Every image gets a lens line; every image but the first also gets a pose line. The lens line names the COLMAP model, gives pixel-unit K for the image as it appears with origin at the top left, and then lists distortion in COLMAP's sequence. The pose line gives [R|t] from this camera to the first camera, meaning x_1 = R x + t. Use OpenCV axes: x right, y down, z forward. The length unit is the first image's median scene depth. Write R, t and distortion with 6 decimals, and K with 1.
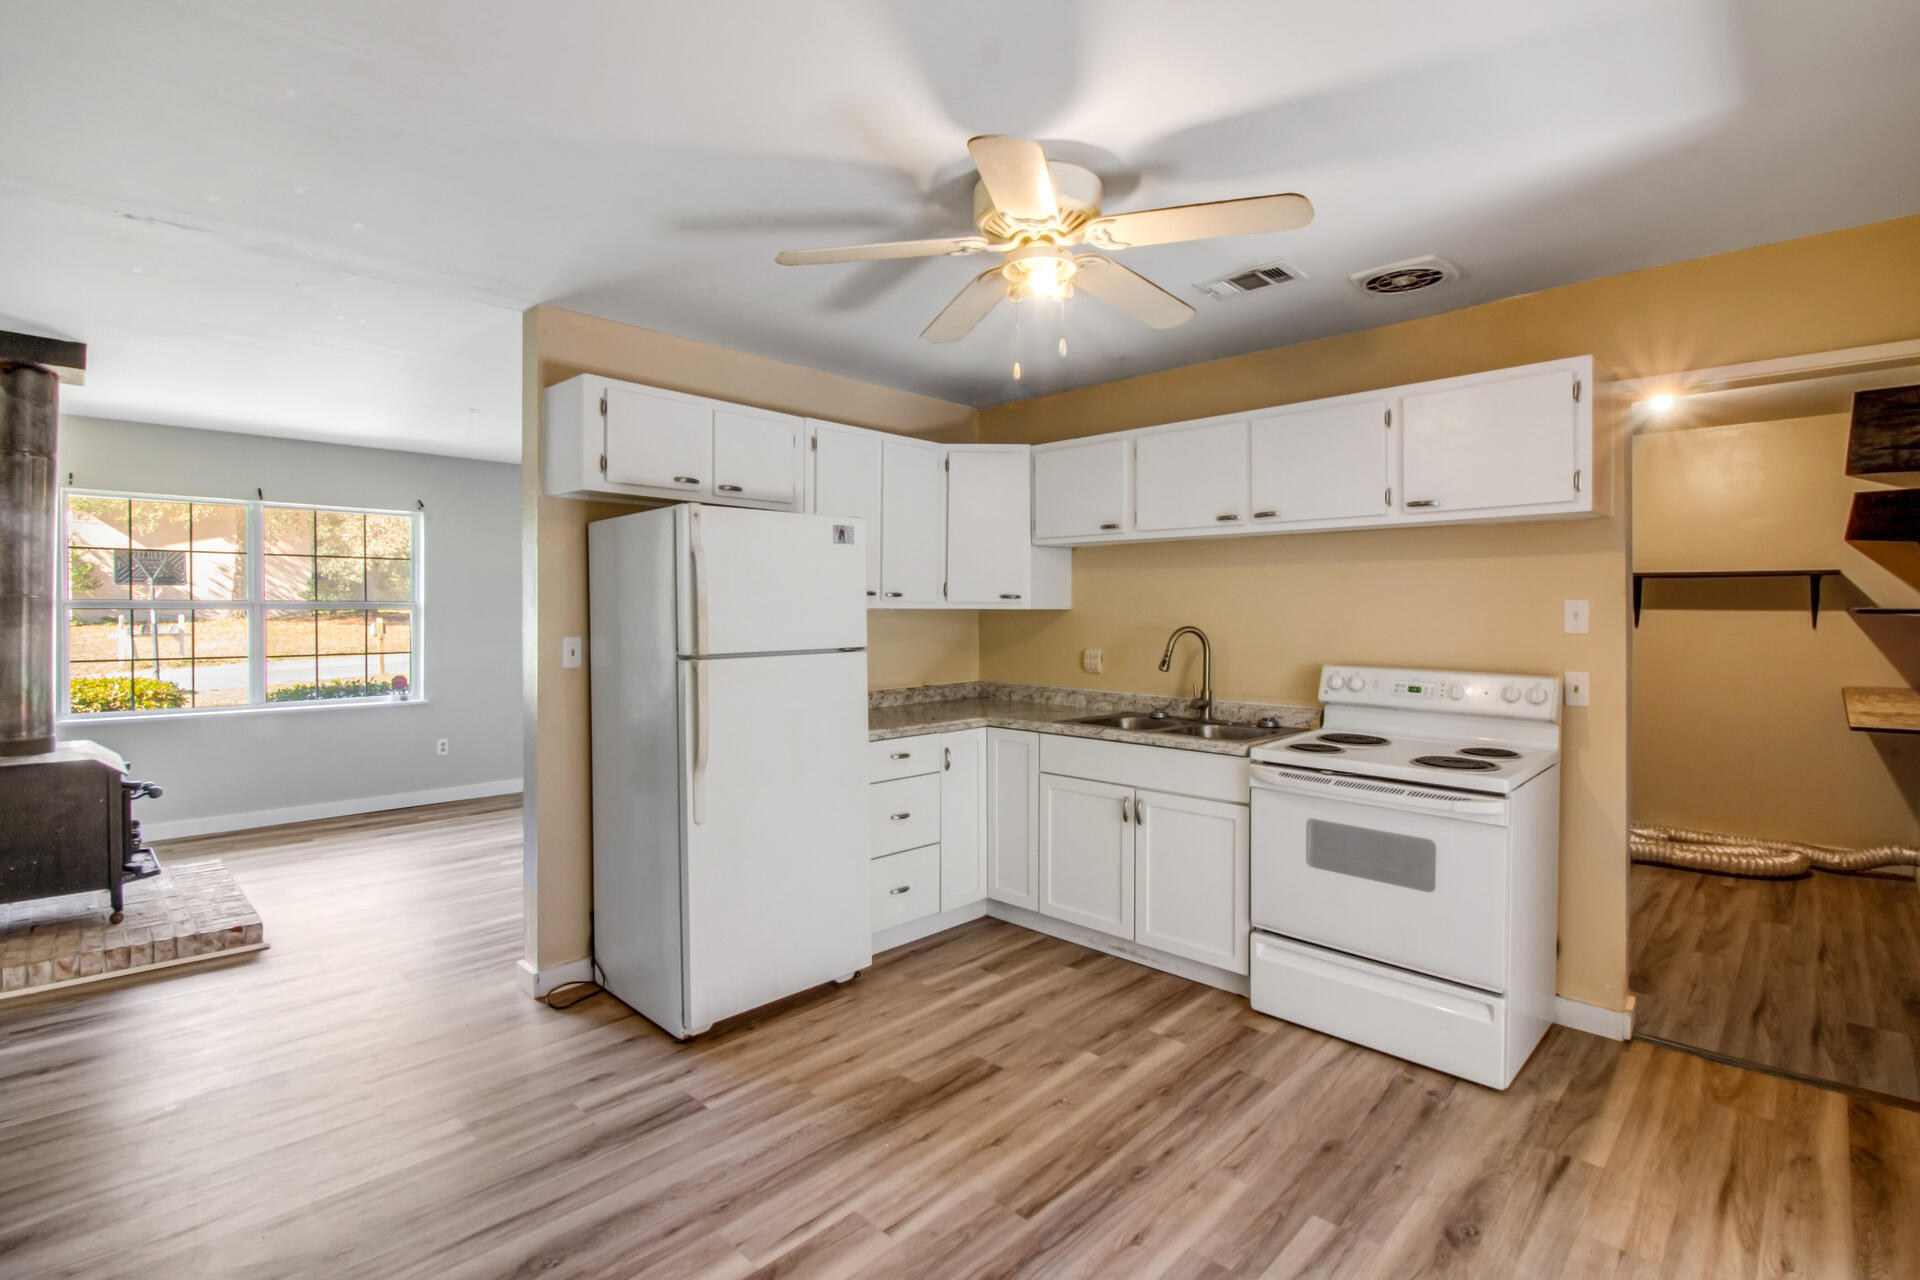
lens RADIAL K [[919.2, 0, 944.1], [0, 919.2, 612.6], [0, 0, 1]] dist [-0.001266, -0.008696]
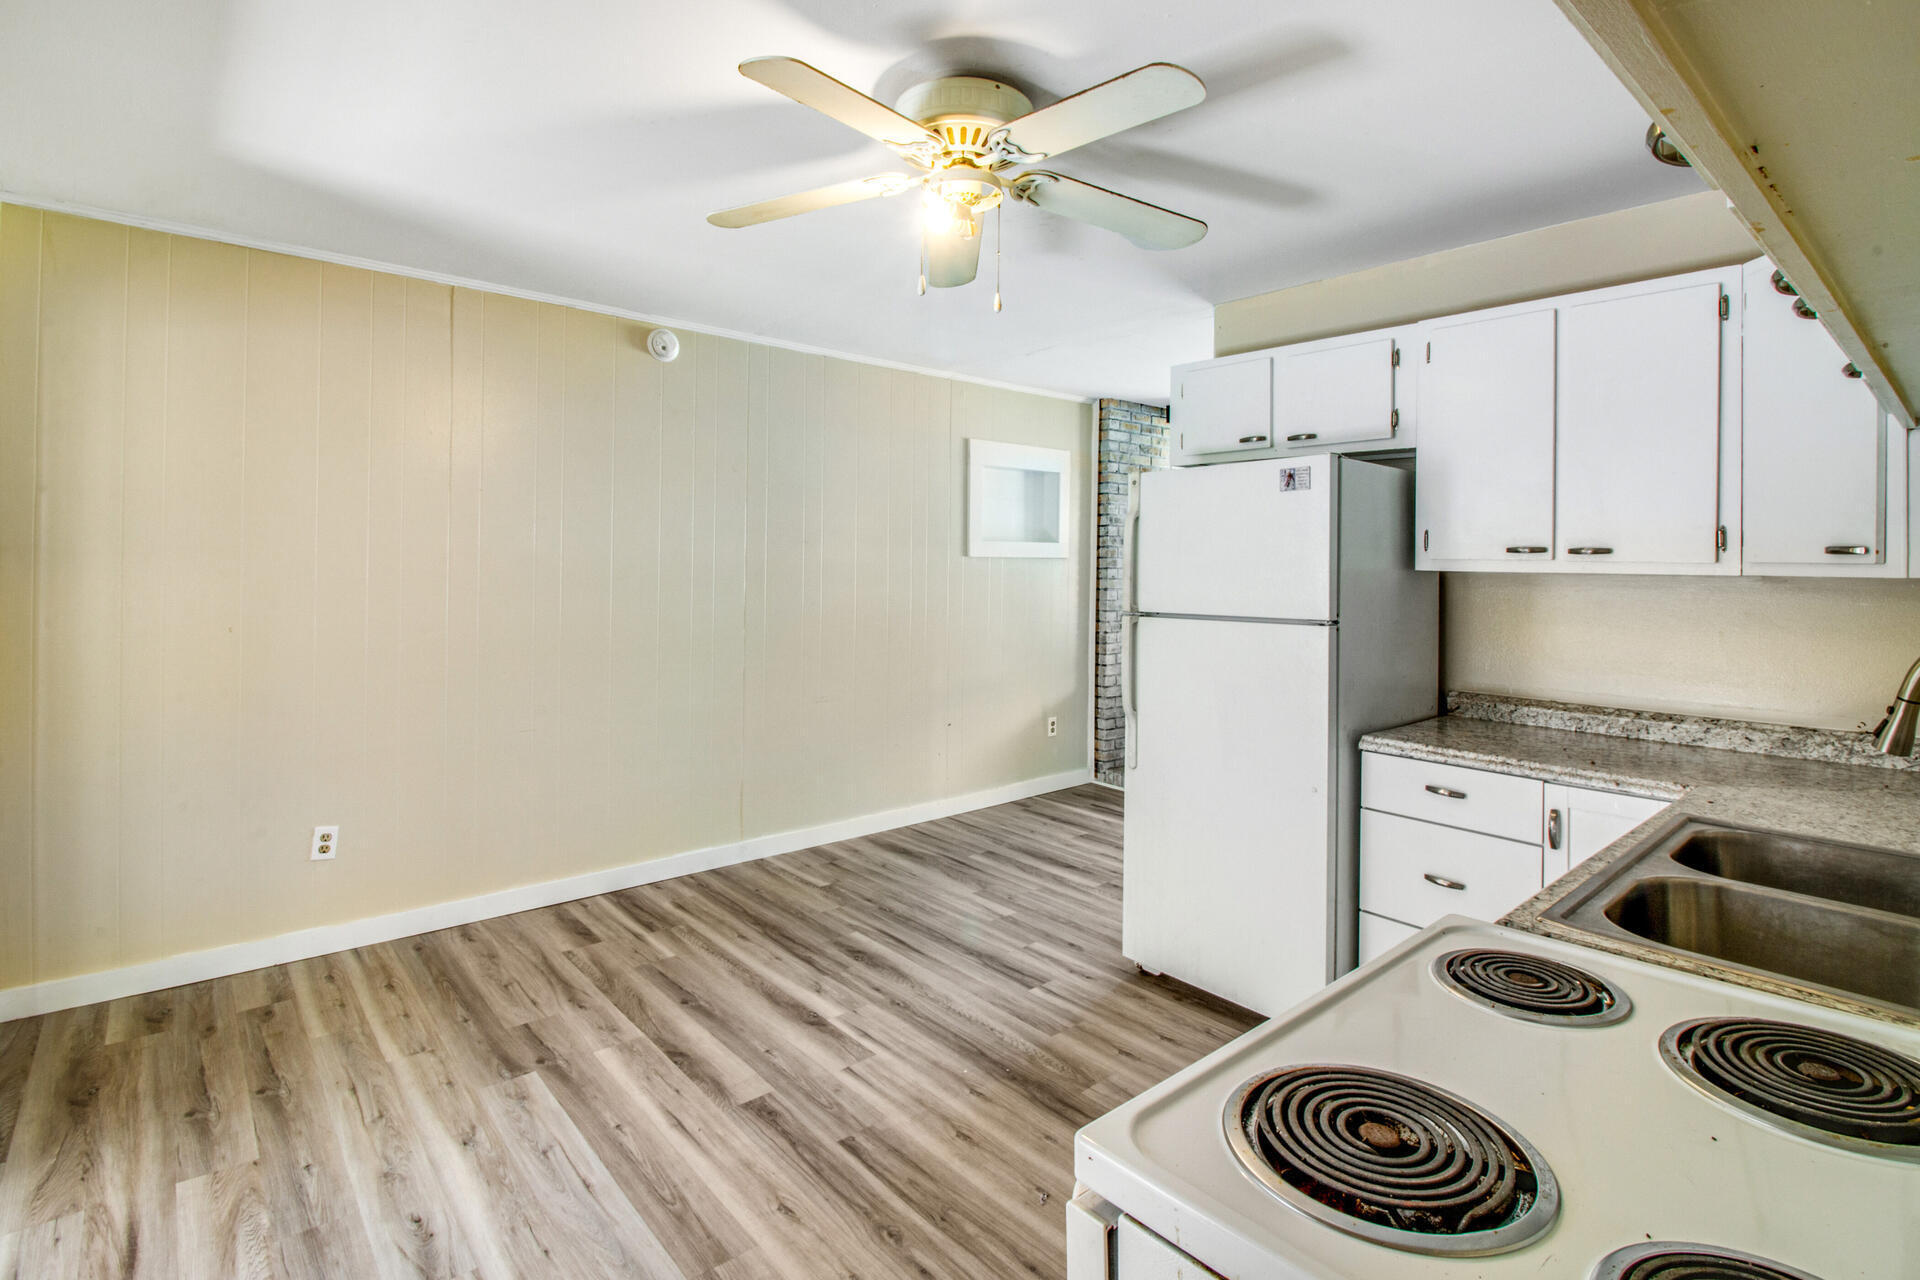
lens RADIAL K [[919.2, 0, 967.3], [0, 919.2, 580.2], [0, 0, 1]] dist [-0.001266, -0.008696]
pose [[-0.094782, 0.004804, -0.995486, 0.969337], [-0.013197, 0.999894, 0.006082, 0.003645], [0.995411, 0.013714, -0.094708, 1.065065]]
